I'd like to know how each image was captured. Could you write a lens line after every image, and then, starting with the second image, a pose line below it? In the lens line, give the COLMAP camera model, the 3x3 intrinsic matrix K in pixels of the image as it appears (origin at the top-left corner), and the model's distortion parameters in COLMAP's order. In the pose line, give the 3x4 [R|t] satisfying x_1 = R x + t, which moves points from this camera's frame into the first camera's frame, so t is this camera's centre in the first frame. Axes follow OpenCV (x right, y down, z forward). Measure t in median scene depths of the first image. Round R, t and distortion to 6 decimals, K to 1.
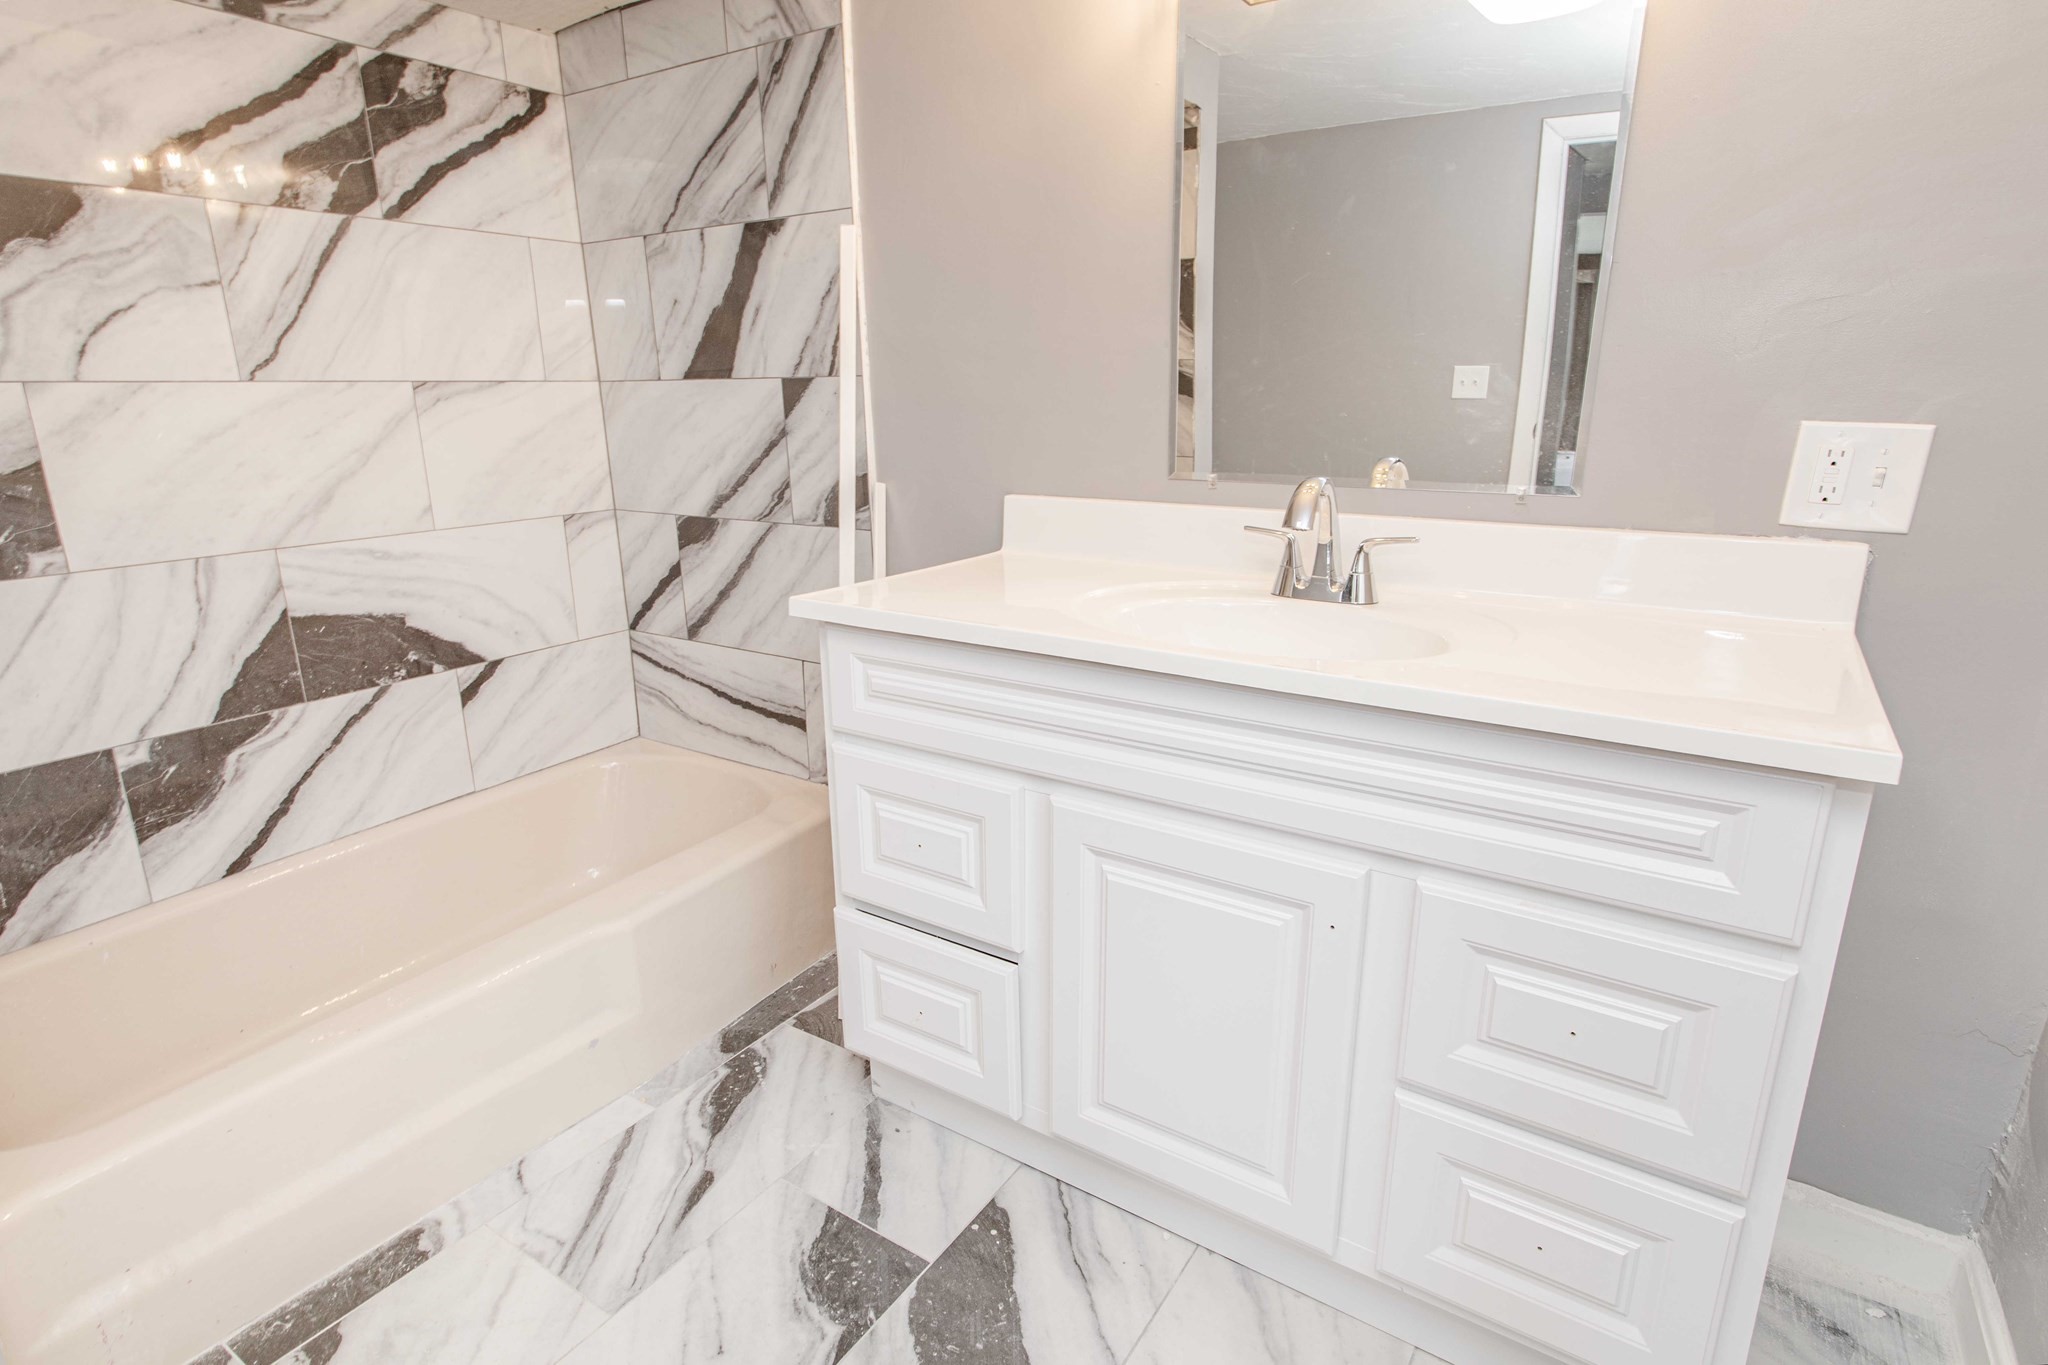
lens RADIAL K [[1028.9, 0, 1027.7], [0, 1028.9, 663.7], [0, 0, 1]] dist [-0.004378, 0.004476]
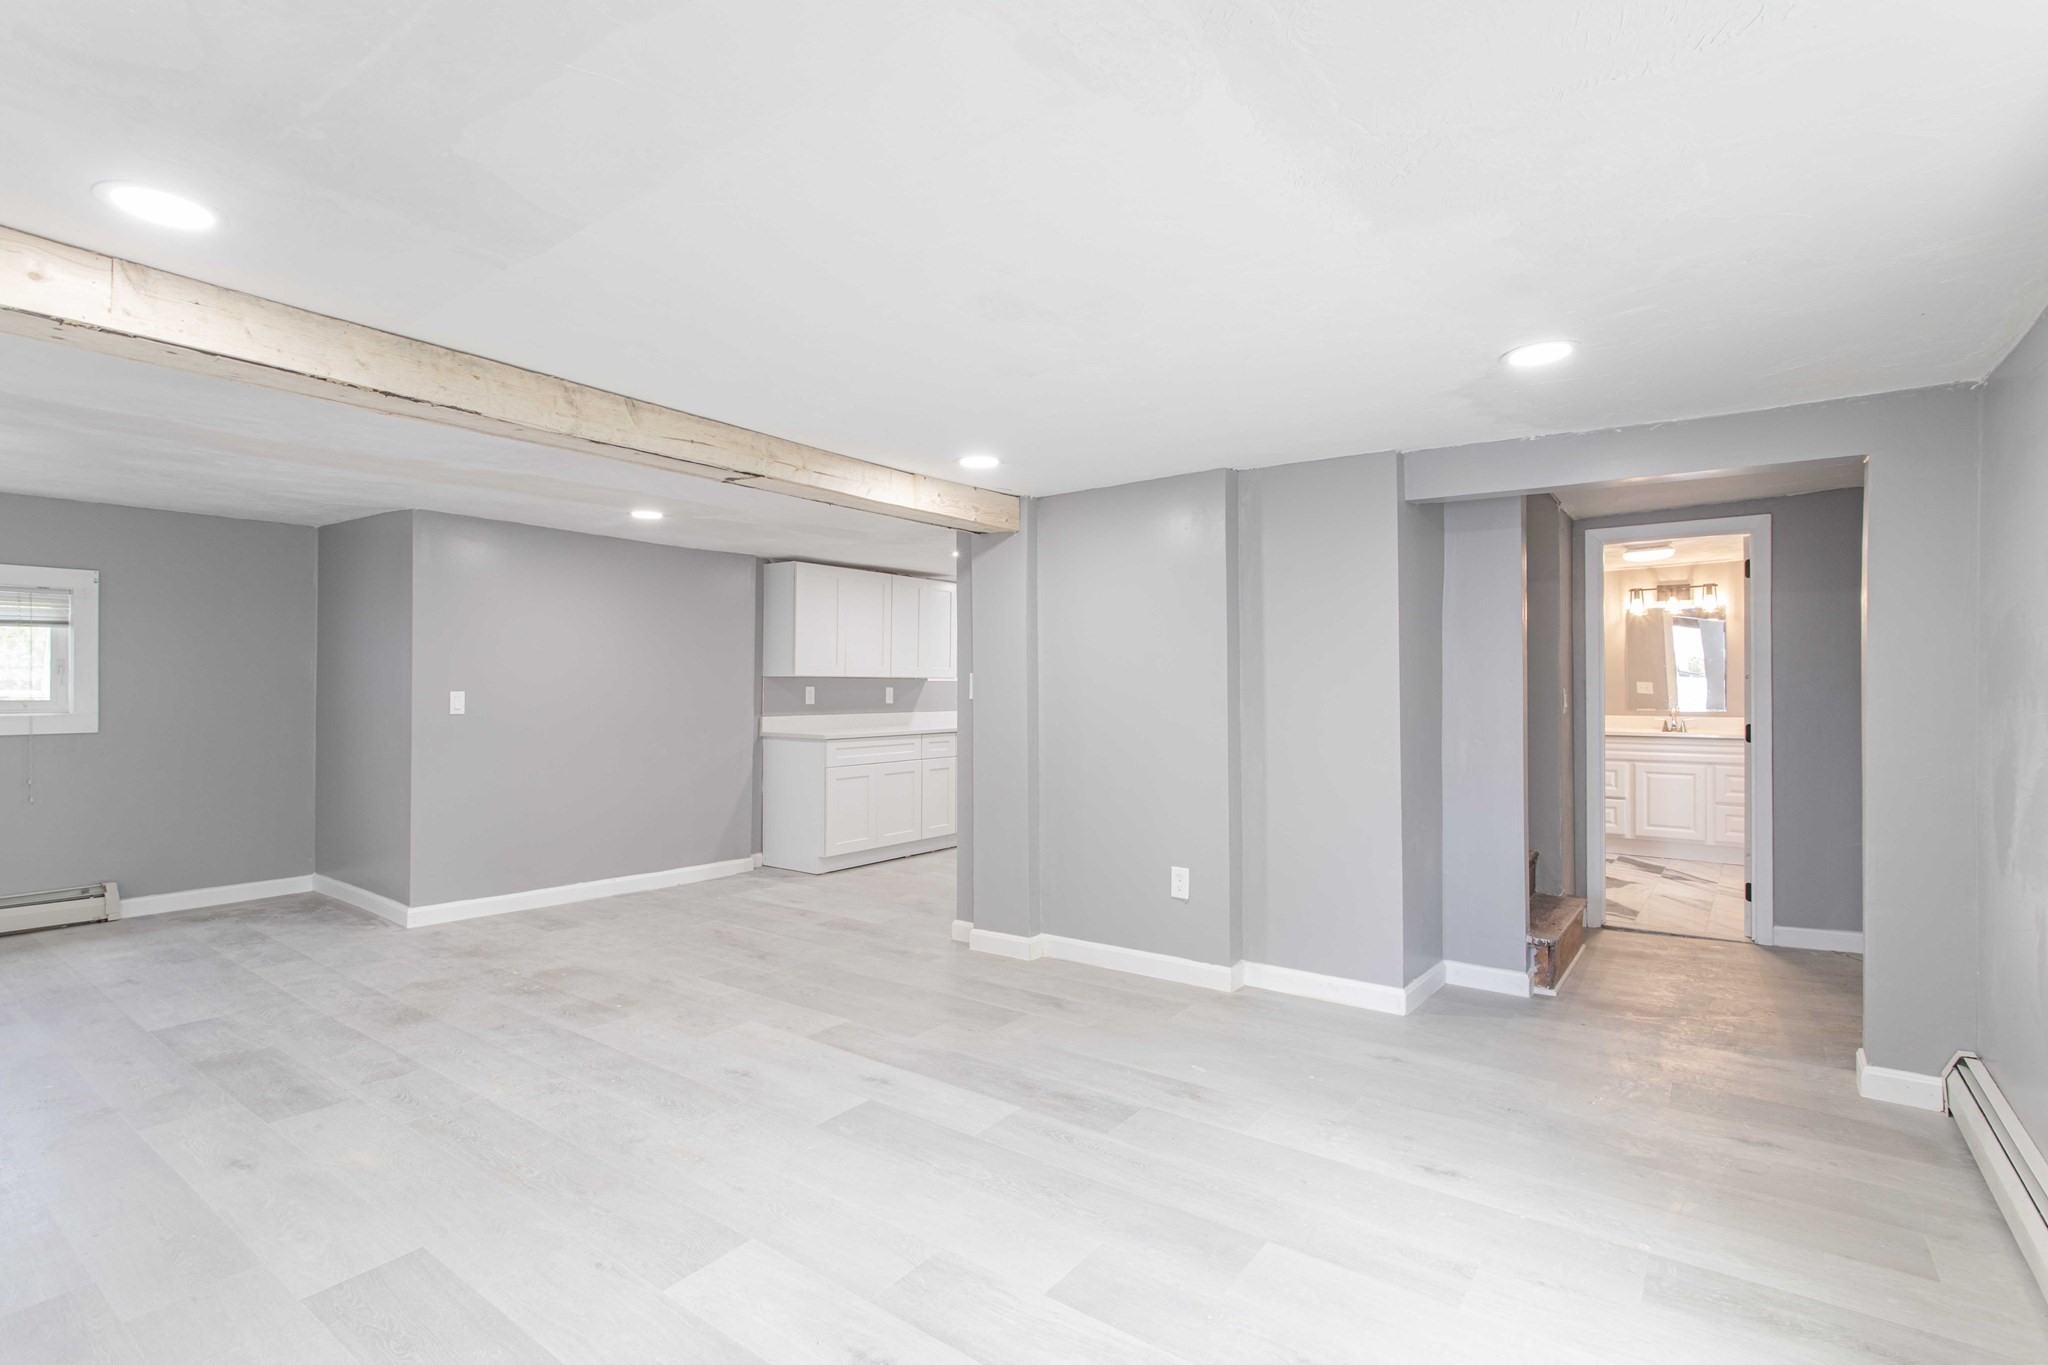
lens RADIAL K [[981.7, 0, 982.1], [0, 981.7, 666.5], [0, 0, 1]] dist [0.000387, 0.000828]
pose [[0.996366, 0.010685, -0.084497, -2.212770], [-0.033274, 0.962089, -0.270699, 0.857021], [0.078401, 0.272527, 0.958949, -3.262590]]
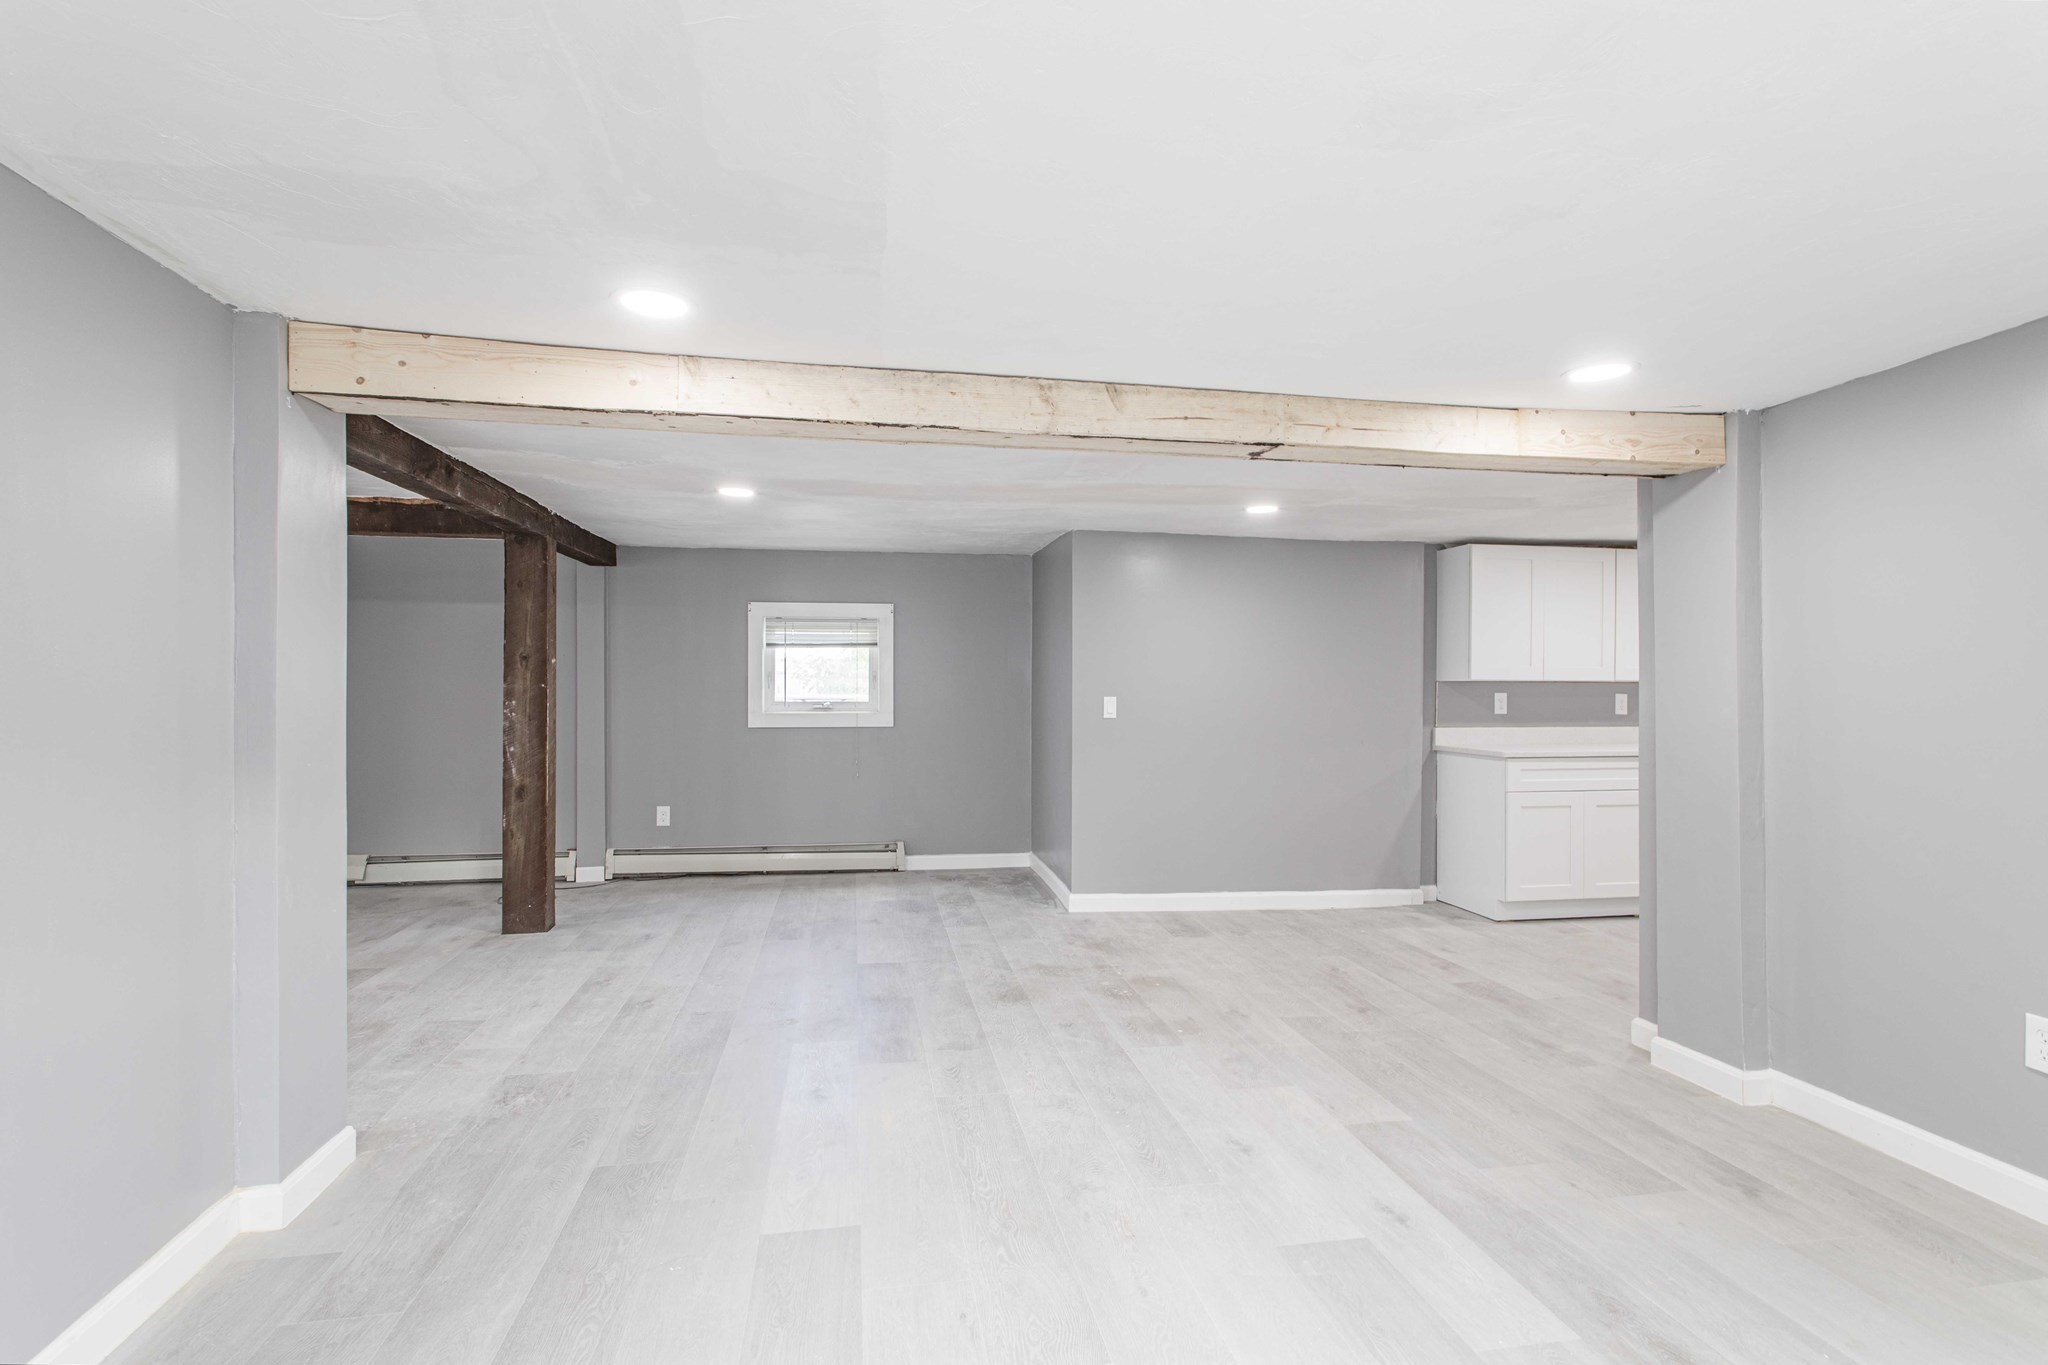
lens RADIAL K [[981.7, 0, 1017.6], [0, 981.7, 673.7], [0, 0, 1]] dist [0.000387, 0.000828]
pose [[0.675075, 0.000369, -0.737749, -1.528725], [-0.196111, 0.964111, -0.178969, 0.581927], [0.711206, 0.265498, 0.650920, -2.278622]]
